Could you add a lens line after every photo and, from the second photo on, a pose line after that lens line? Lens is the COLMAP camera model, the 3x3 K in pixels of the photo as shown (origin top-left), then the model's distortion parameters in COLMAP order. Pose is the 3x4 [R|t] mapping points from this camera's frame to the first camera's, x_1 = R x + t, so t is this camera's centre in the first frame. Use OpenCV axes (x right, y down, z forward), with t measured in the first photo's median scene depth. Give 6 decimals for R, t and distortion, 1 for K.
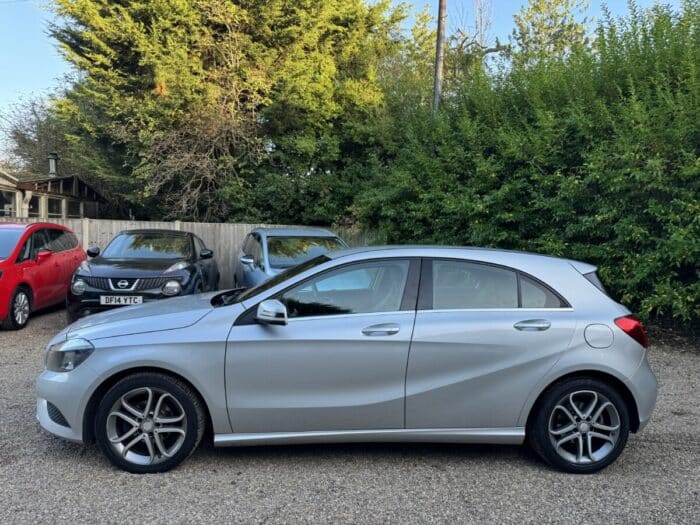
lens RADIAL K [[493.1, 0, 350.0], [0, 493.1, 262.5], [0, 0, 1]] dist [0.000577, -0.006180]
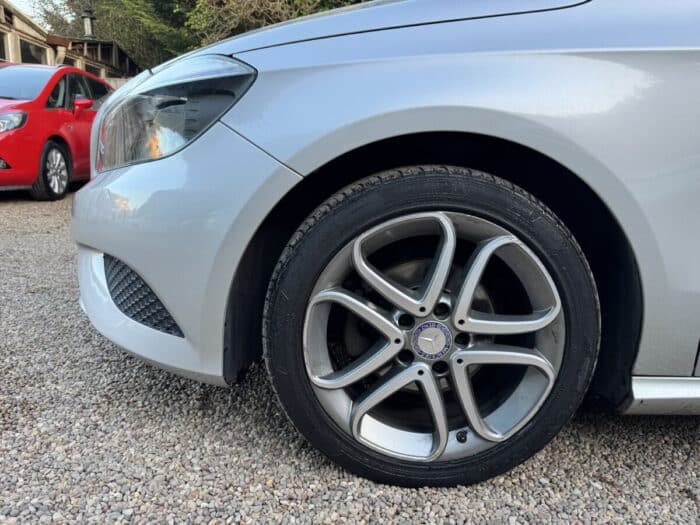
lens RADIAL K [[490.0, 0, 350.0], [0, 490.0, 262.5], [0, 0, 1]] dist [0.045351, -0.057017]
pose [[0.997136, 0.034596, -0.067248, -0.440319], [-0.023487, 0.986924, 0.159466, 0.235692], [0.071885, -0.157430, 0.984910, 0.703122]]
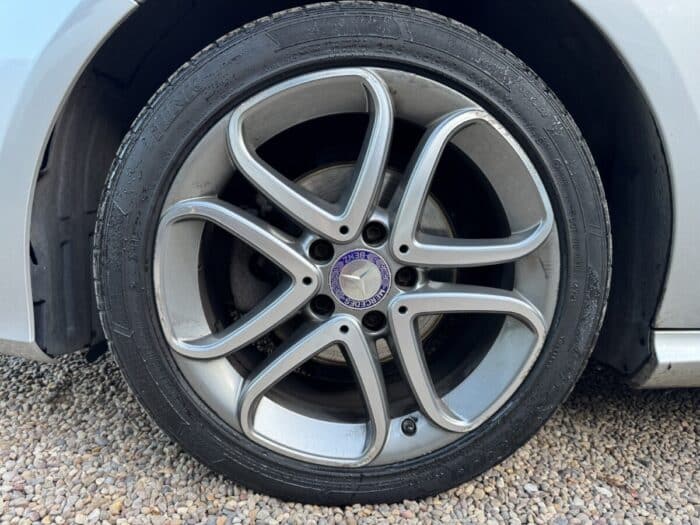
lens RADIAL K [[493.1, 0, 350.0], [0, 493.1, 262.5], [0, 0, 1]] dist [0.000577, -0.006180]
pose [[0.999620, 0.020071, -0.018890, -0.409359], [-0.017121, 0.989267, 0.145115, 0.294899], [0.021600, -0.144736, 0.989234, 0.803136]]
